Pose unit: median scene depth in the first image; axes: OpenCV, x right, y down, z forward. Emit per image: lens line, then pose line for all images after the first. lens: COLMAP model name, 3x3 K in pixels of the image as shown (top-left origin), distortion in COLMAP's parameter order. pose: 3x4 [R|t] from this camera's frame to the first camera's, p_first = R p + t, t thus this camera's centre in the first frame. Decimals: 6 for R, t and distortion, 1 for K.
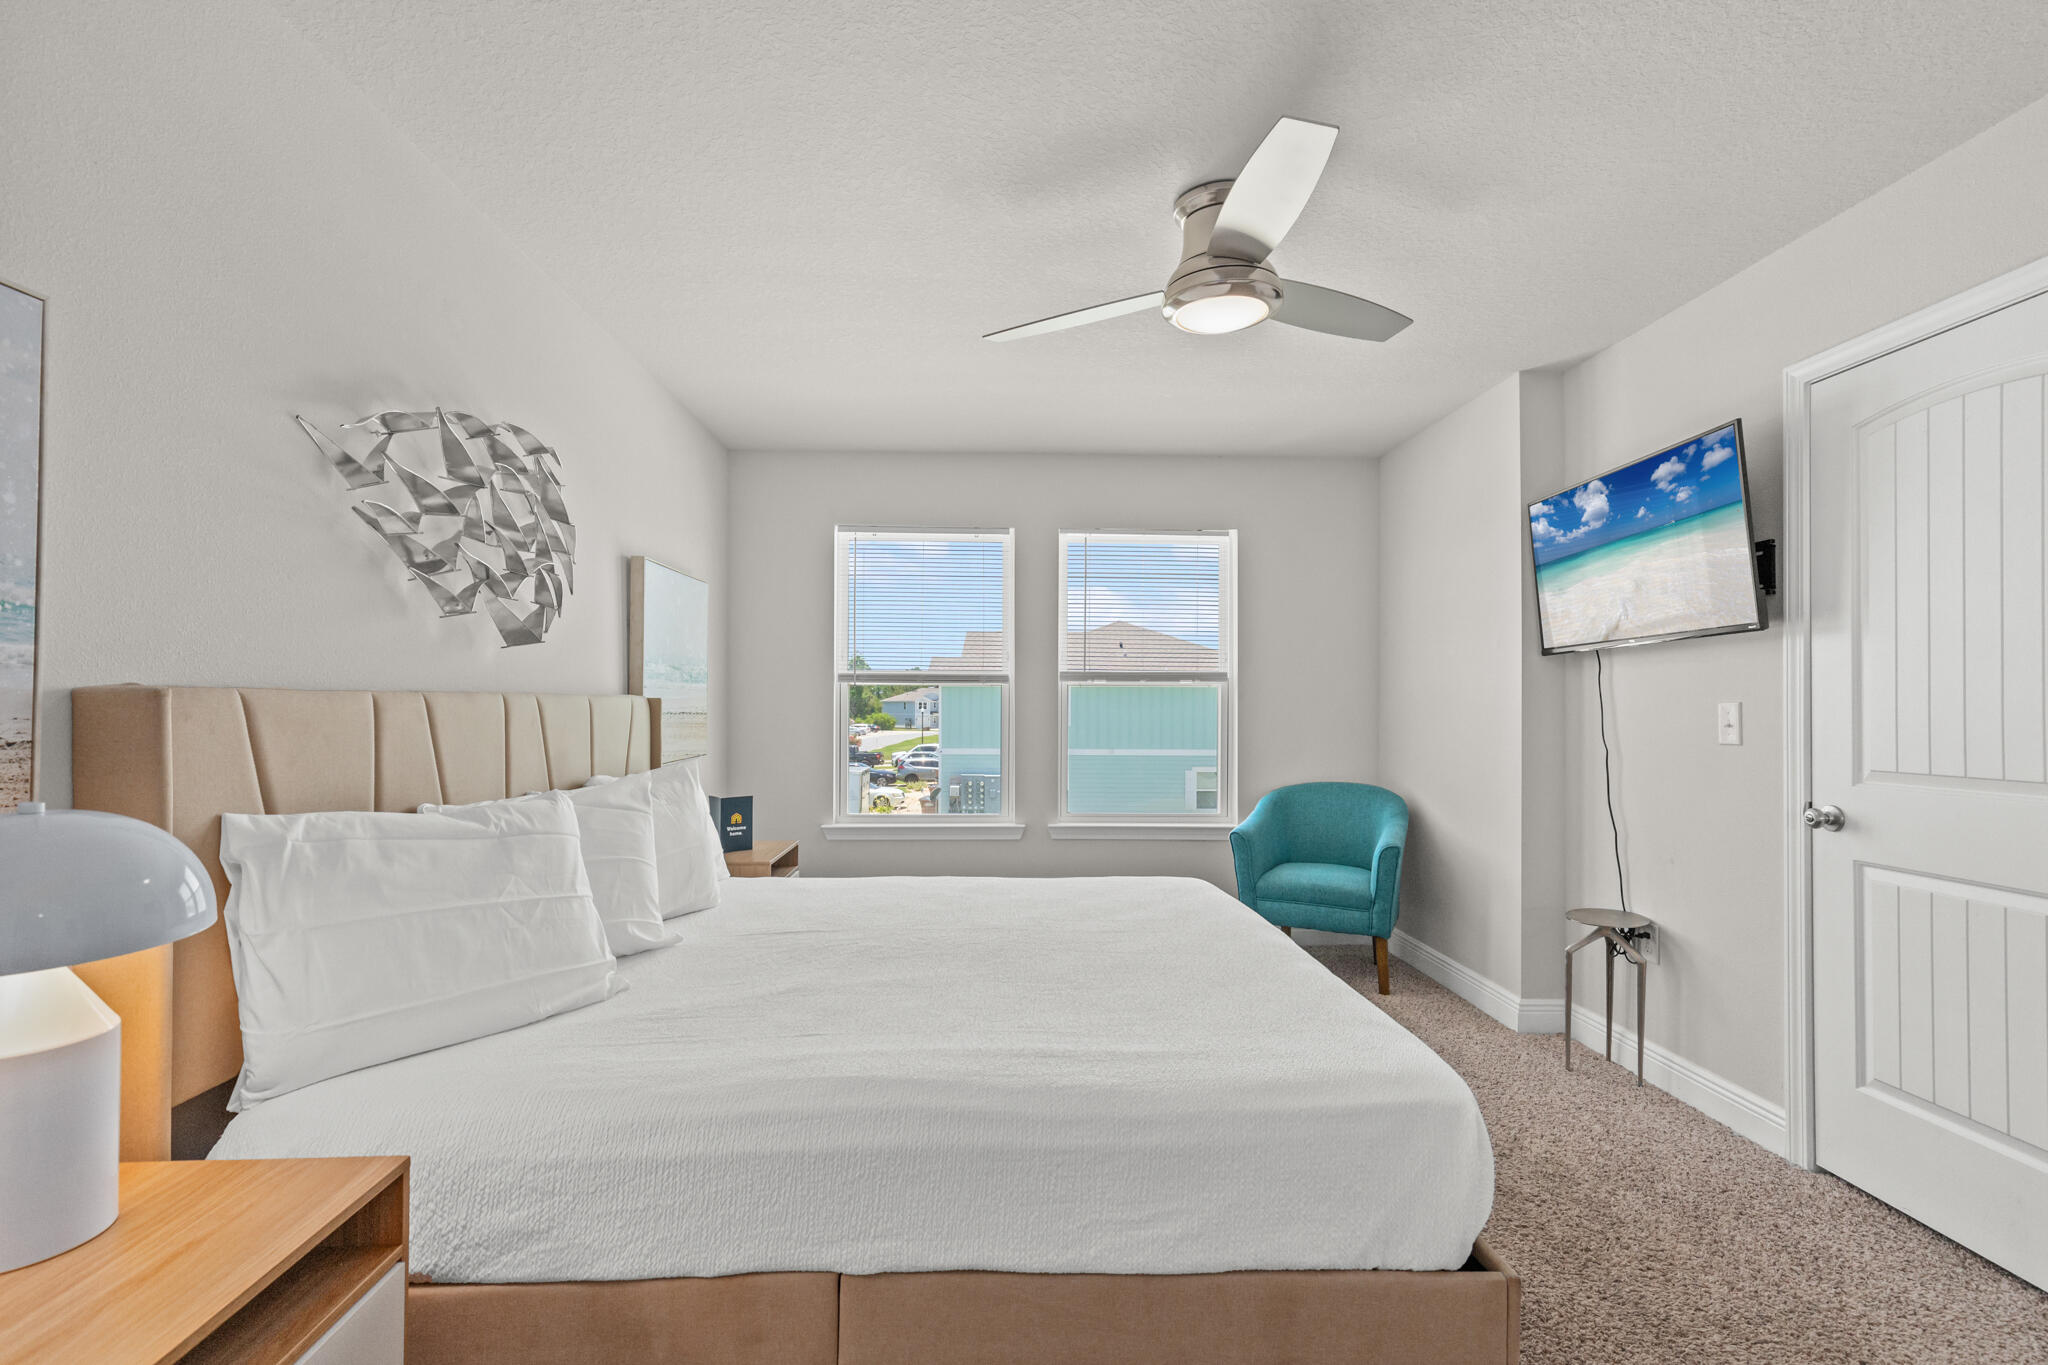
lens RADIAL K [[928.3, 0, 1031.8], [0, 928.3, 681.9], [0, 0, 1]] dist [0.011659, -0.002127]
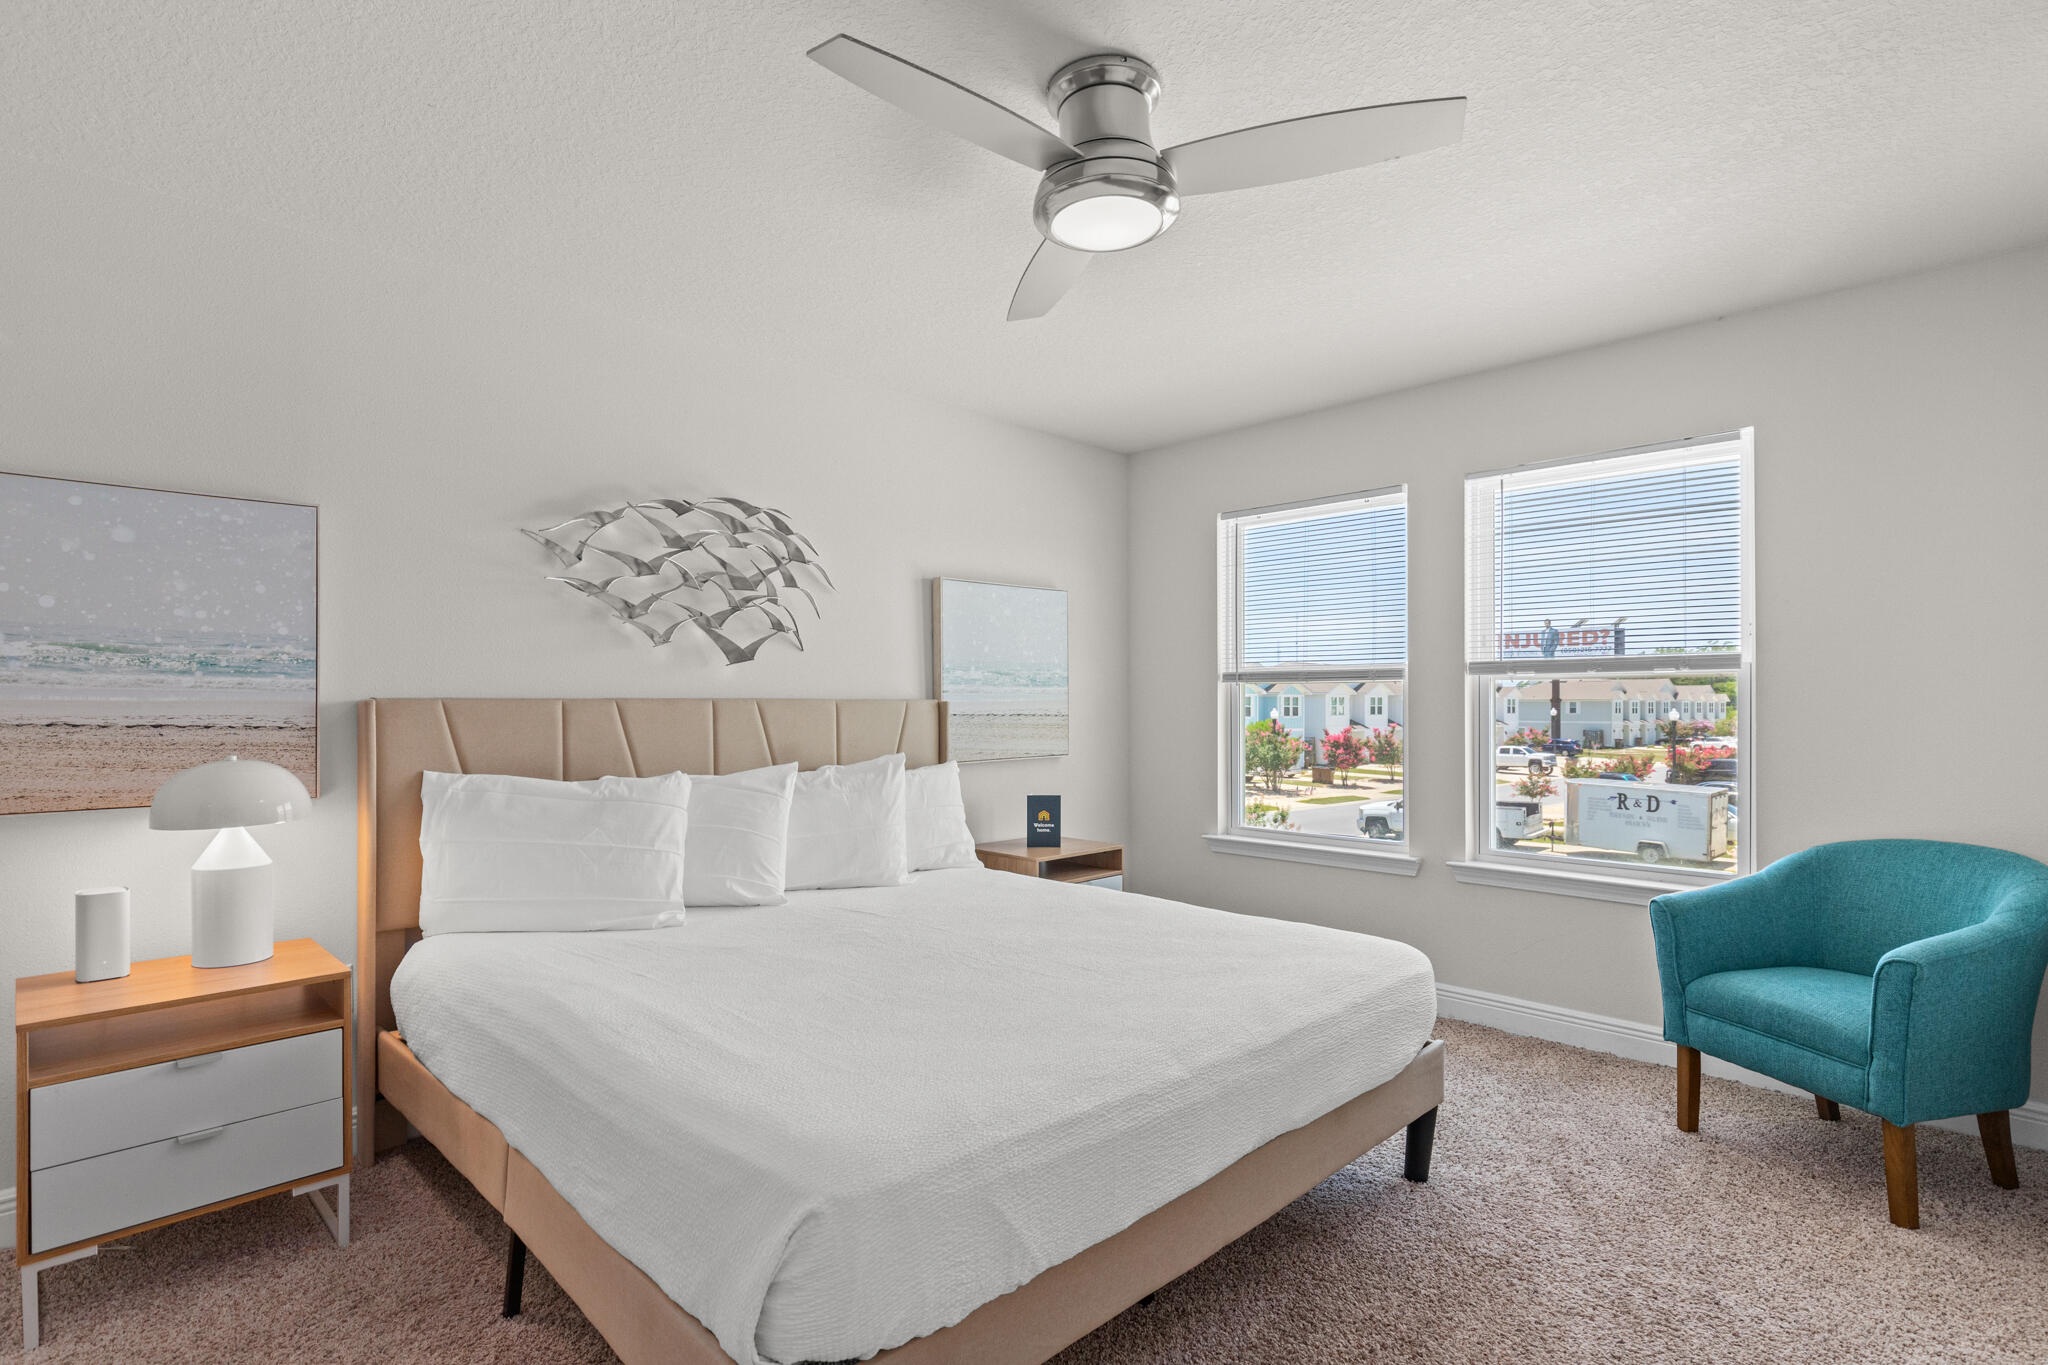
lens RADIAL K [[1008.8, 0, 1033.0], [0, 1008.8, 687.3], [0, 0, 1]] dist [-0.001818, -0.000273]
pose [[0.667219, -0.017591, -0.744653, 0.519905], [0.021715, 0.999756, -0.004161, 0.006587], [0.744545, -0.013394, 0.667438, 0.233275]]
